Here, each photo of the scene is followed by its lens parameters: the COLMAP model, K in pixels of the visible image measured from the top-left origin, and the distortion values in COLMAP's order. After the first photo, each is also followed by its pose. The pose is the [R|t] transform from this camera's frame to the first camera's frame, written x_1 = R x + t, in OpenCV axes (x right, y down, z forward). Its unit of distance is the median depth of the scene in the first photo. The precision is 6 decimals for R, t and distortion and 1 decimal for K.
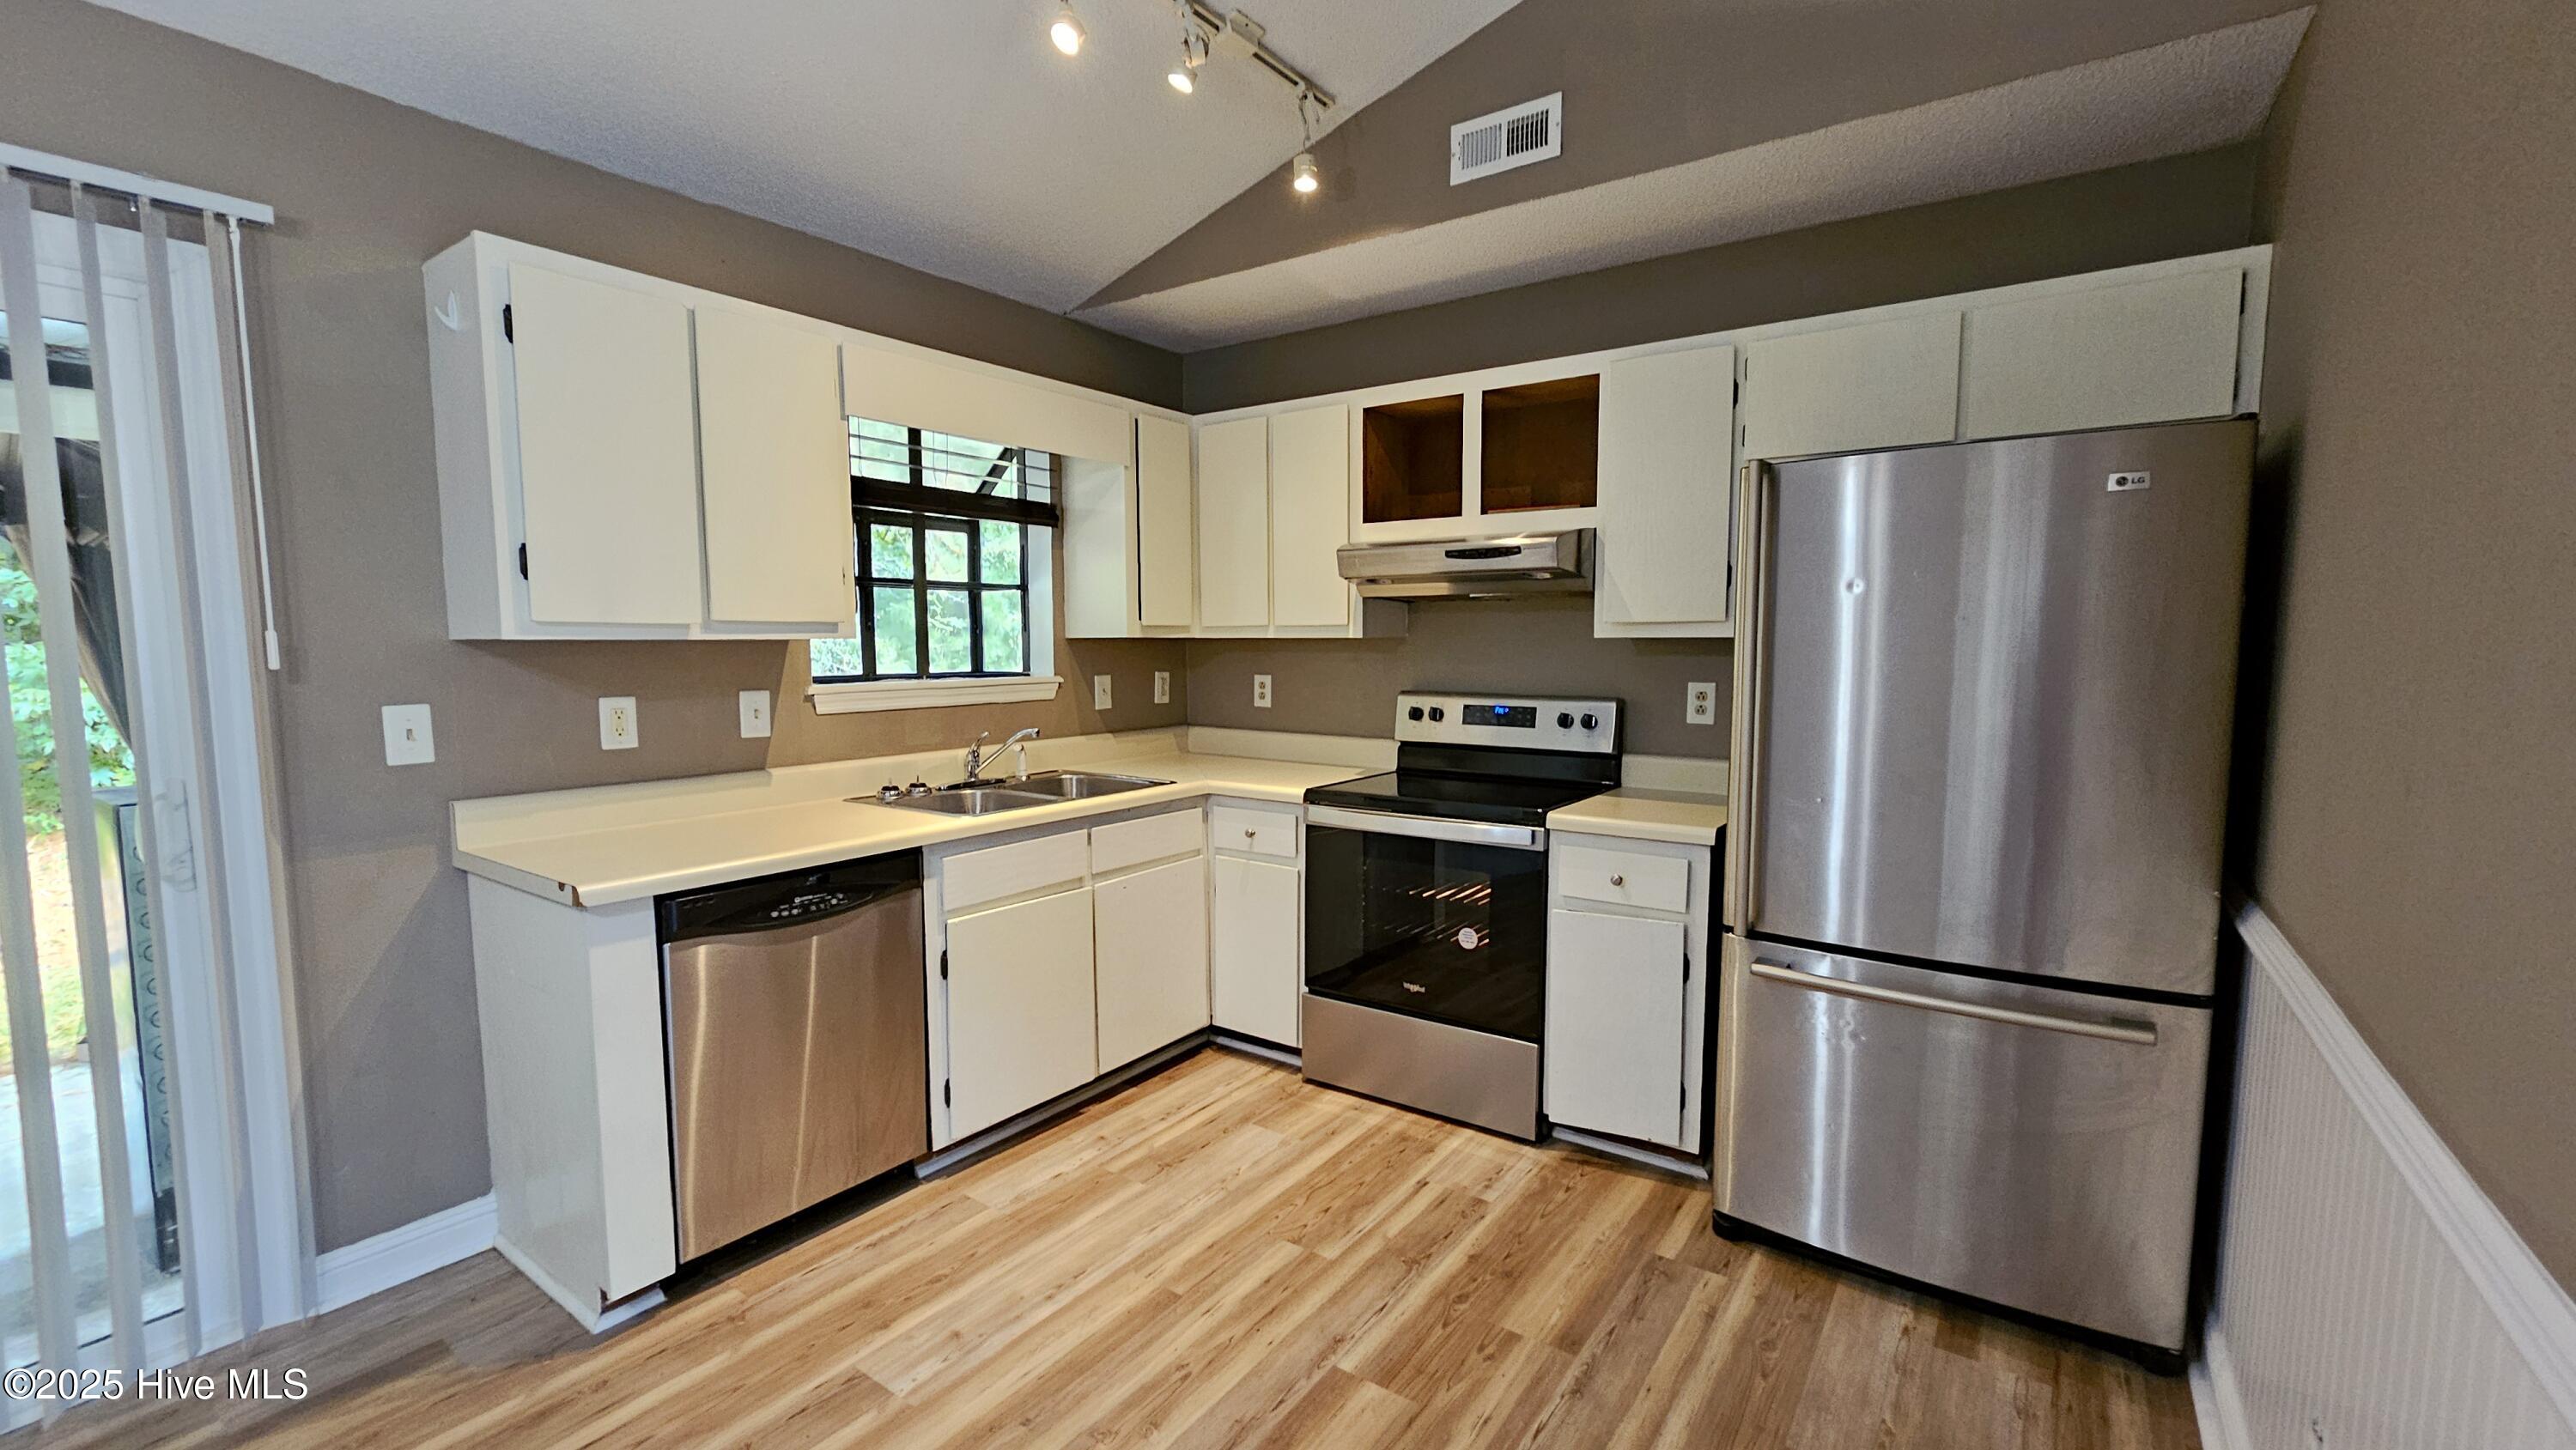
lens RADIAL K [[1056.2, 0, 1293.1], [0, 1056.2, 740.1], [0, 0, 1]] dist [0.002132, -0.000611]
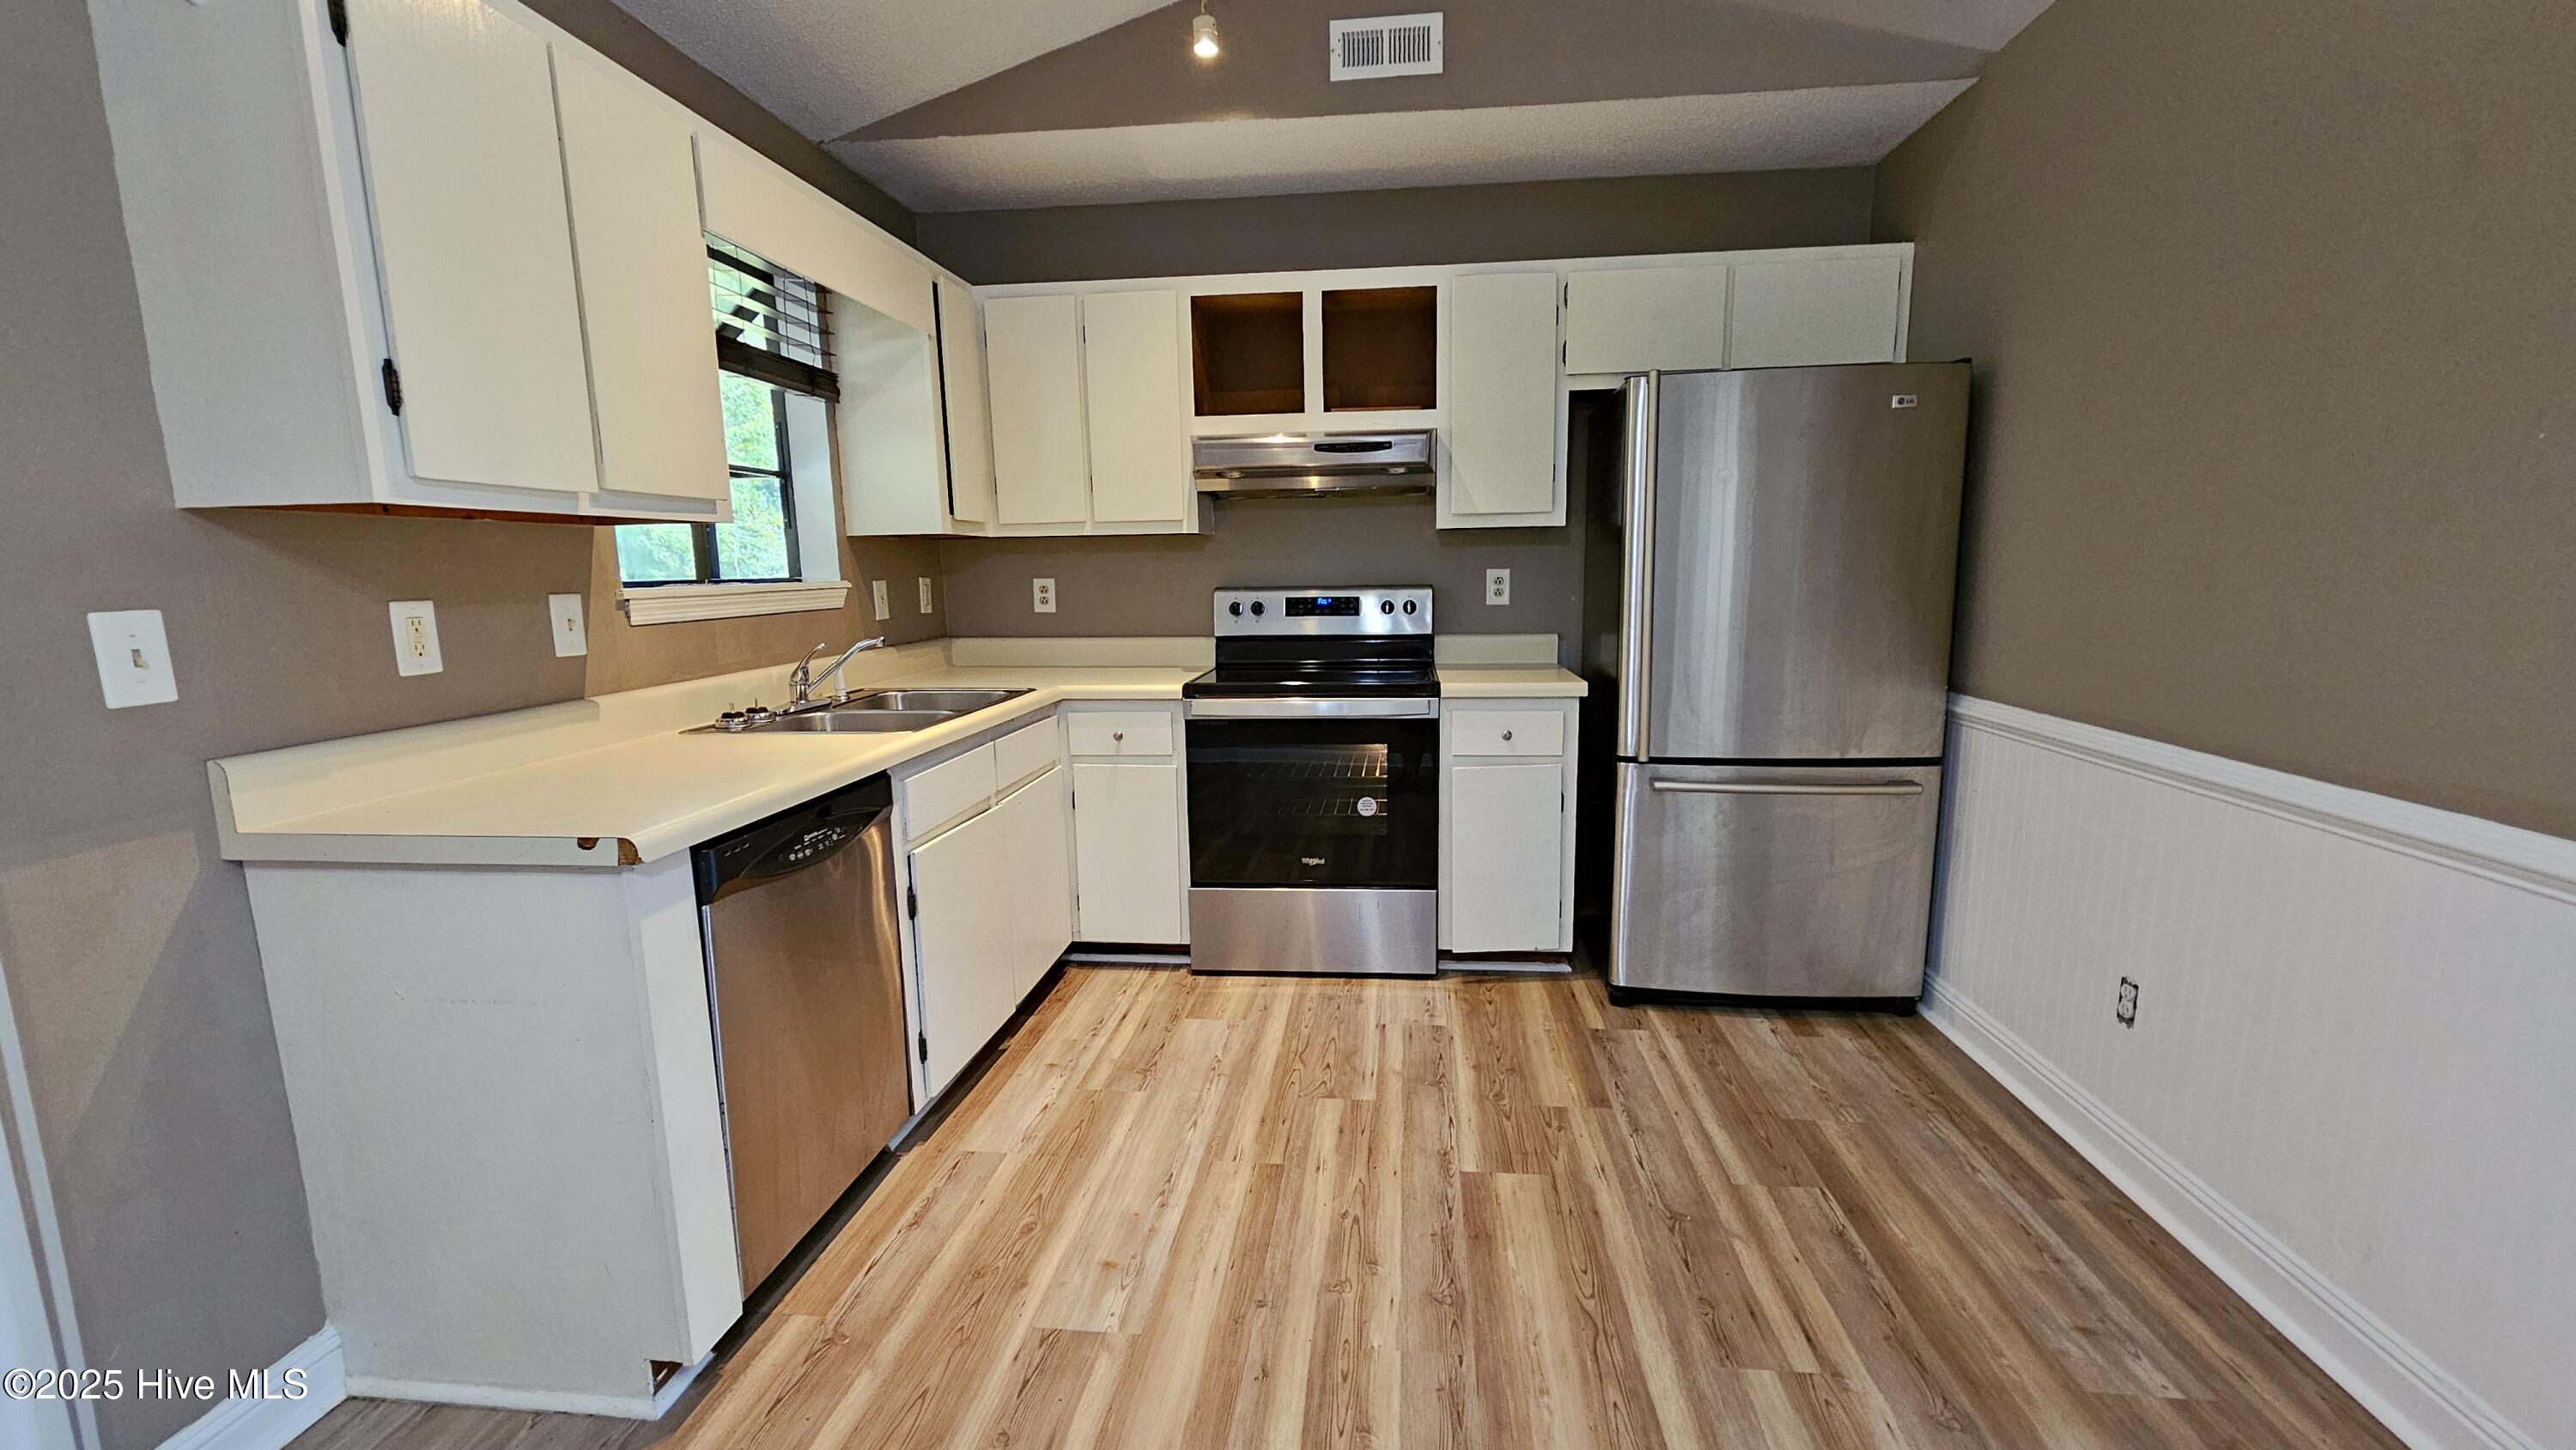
lens RADIAL K [[1056.2, 0, 1292.1], [0, 1056.2, 736.8], [0, 0, 1]] dist [0.002132, -0.000611]
pose [[0.873319, -0.091802, 0.478421, -0.468733], [0.061824, 0.995029, 0.078076, 0.030064], [-0.483210, -0.038608, 0.874653, 0.101264]]
